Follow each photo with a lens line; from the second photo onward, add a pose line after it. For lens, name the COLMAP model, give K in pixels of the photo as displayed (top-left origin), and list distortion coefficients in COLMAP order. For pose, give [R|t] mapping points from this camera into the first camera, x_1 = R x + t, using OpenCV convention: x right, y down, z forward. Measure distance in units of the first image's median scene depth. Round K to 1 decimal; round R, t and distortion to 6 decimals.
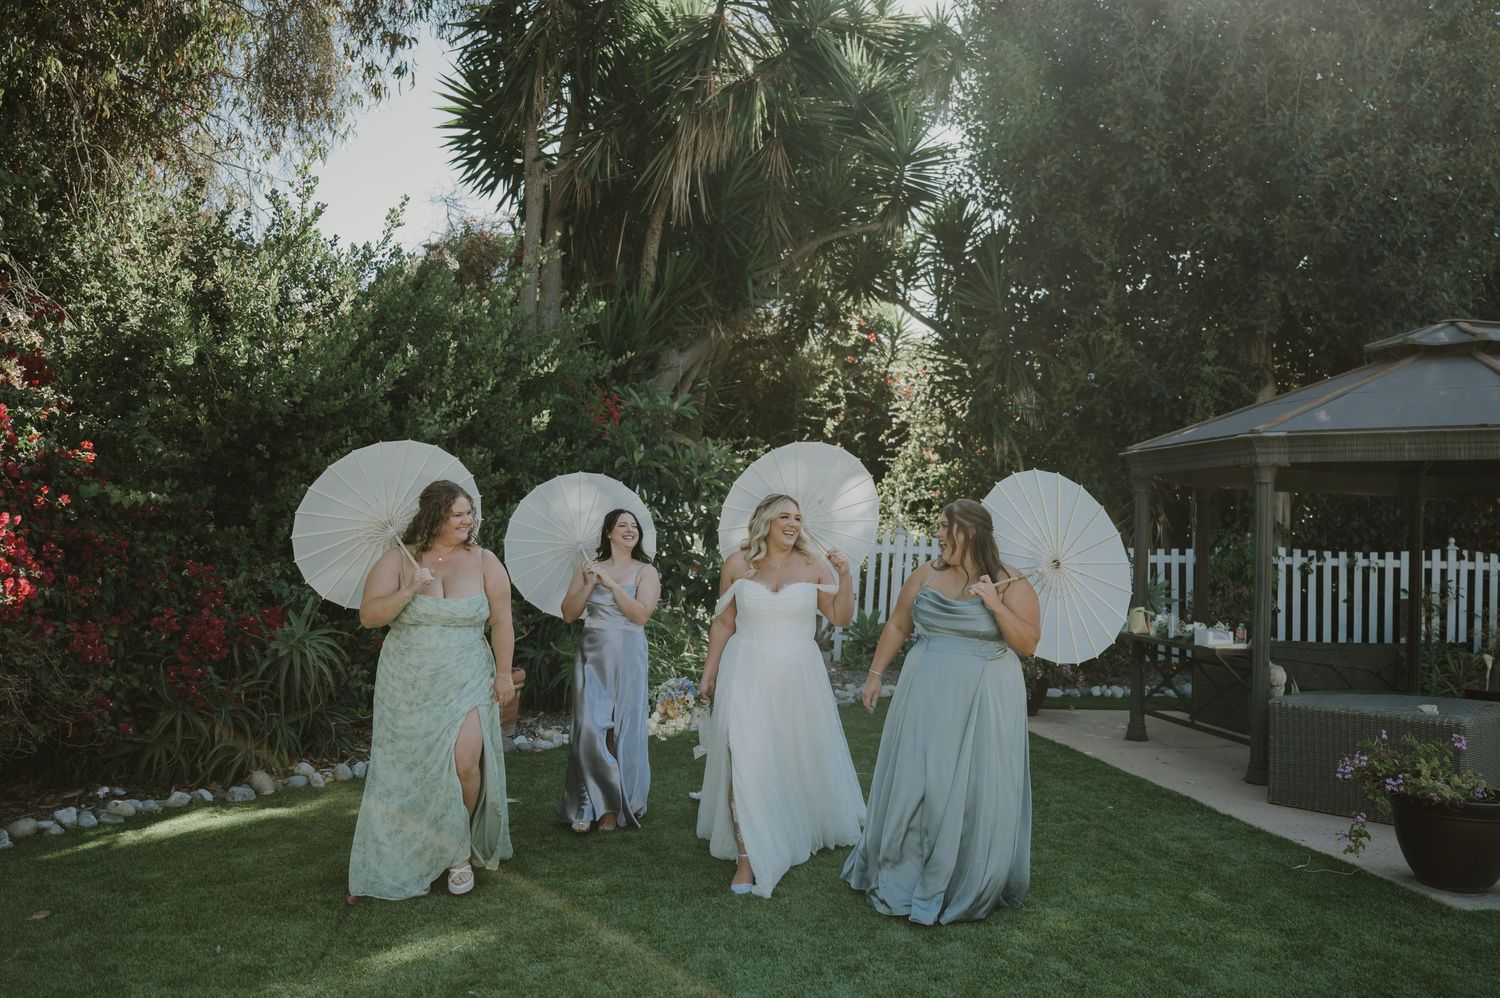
lens RADIAL K [[1218.2, 0, 764.6], [0, 1218.2, 498.4], [0, 0, 1]] dist [-0.009334, 0.012490]
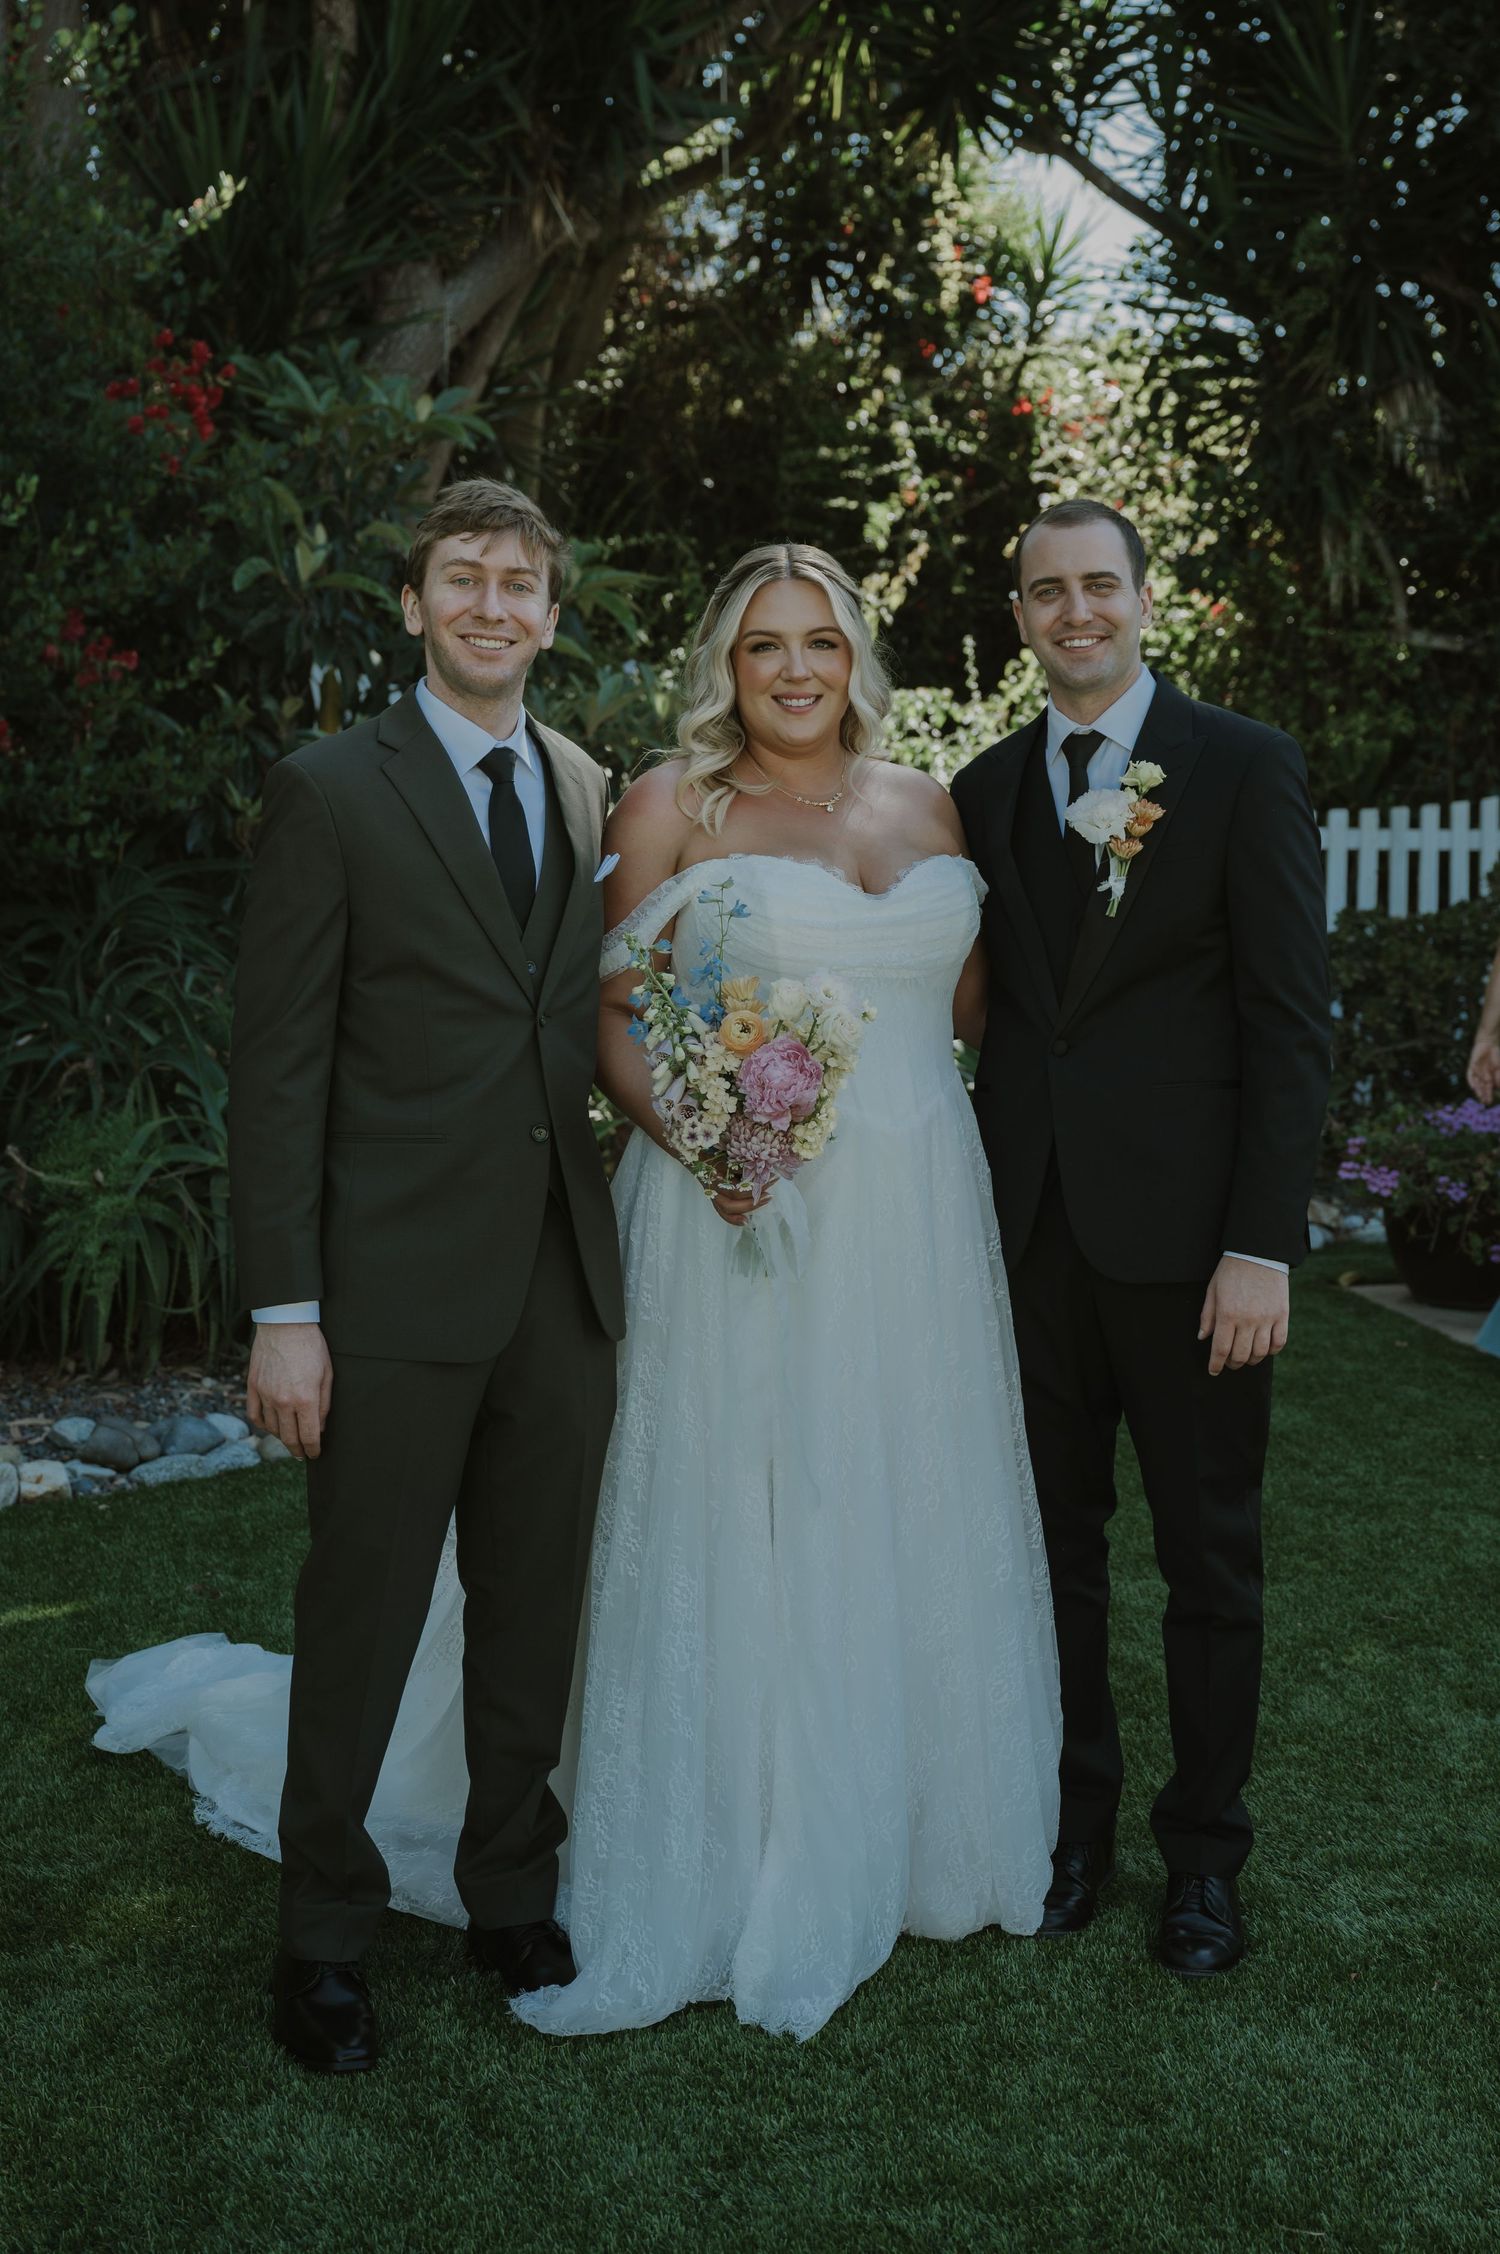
lens RADIAL K [[2684.6, 0, 790.2], [0, 2684.6, 1129.8], [0, 0, 1]] dist [0.005304, 0.000000]
pose [[0.999361, -0.028768, 0.021228, 0.005324], [0.025544, 0.989962, 0.139008, 0.015201], [-0.025014, -0.138377, 0.990064, 0.198831]]
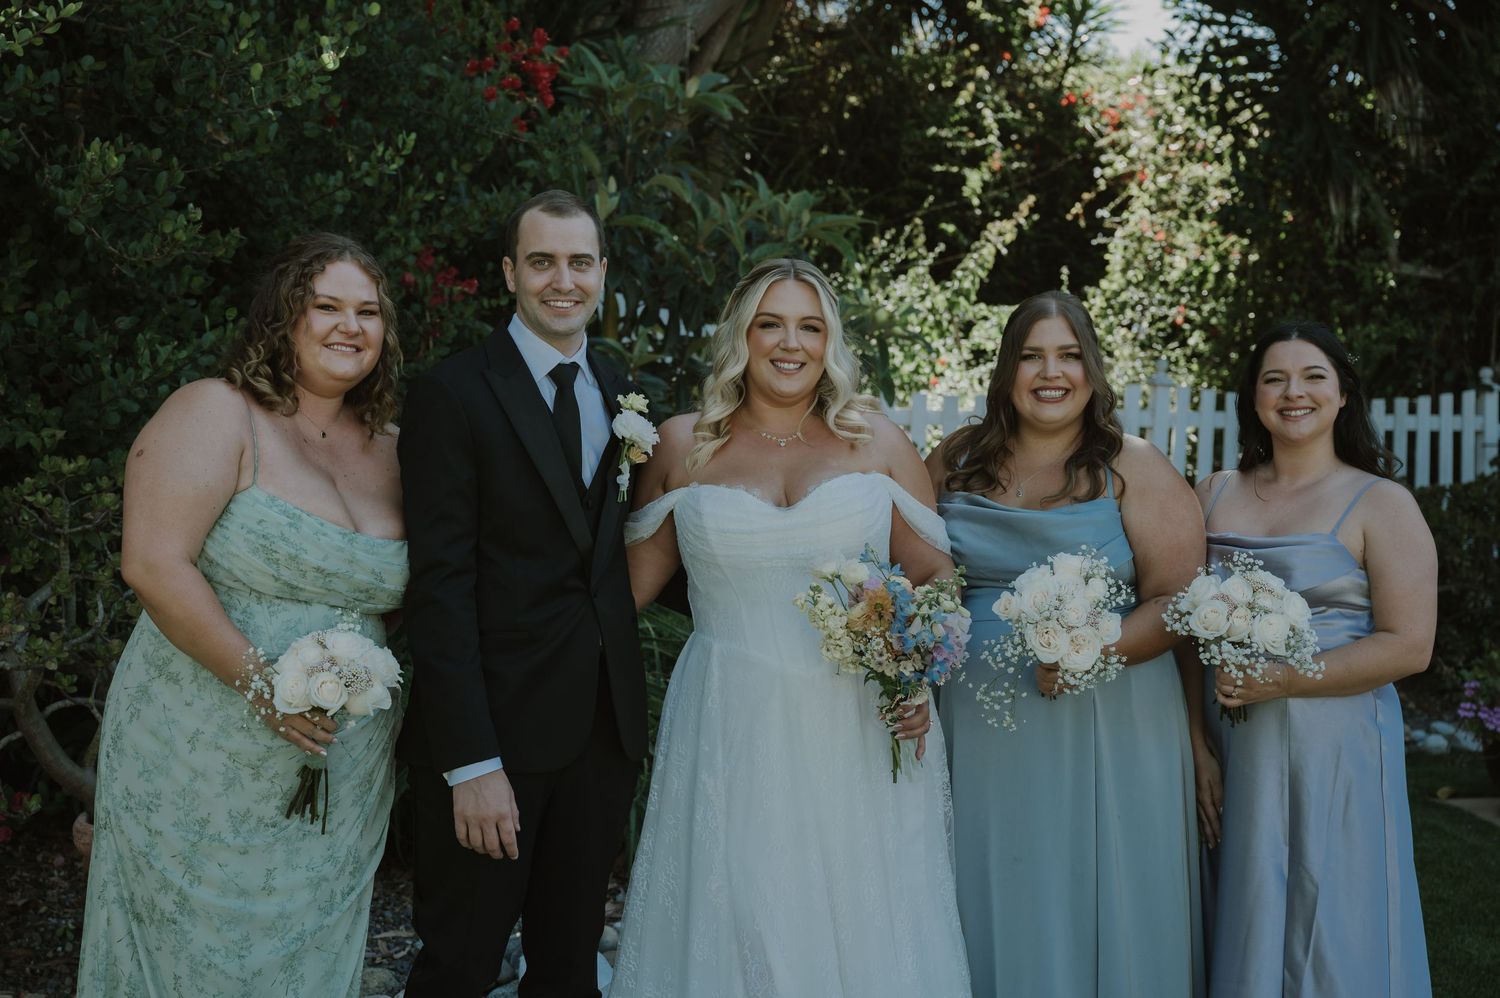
lens RADIAL K [[1857.0, 0, 756.5], [0, 1857.0, 499.4], [0, 0, 1]] dist [-0.001836, 0.000000]
pose [[0.999594, -0.018904, -0.021336, -0.030525], [0.020600, 0.996395, 0.082291, 0.010466], [0.019704, -0.082697, 0.996380, 0.280973]]
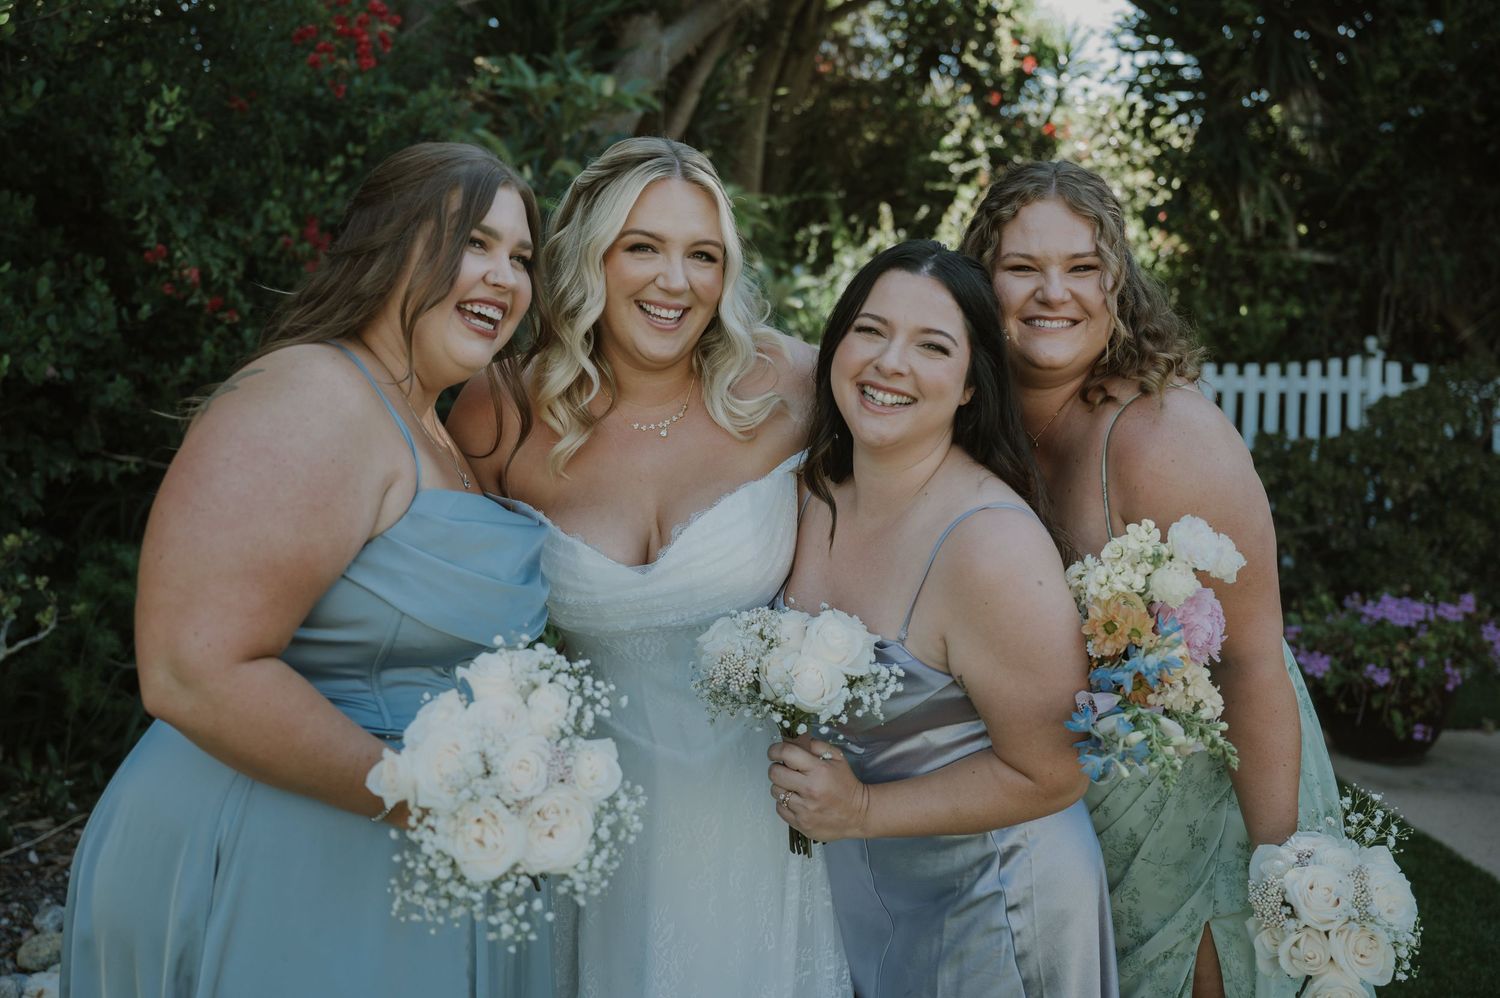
lens RADIAL K [[1309.4, 0, 754.6], [0, 1309.4, 486.6], [0, 0, 1]] dist [-0.000983, 0.023240]
pose [[0.992707, -0.015126, -0.119598, 0.035167], [0.028281, 0.993632, 0.109071, 0.019951], [0.117186, -0.111658, 0.986813, 0.387464]]
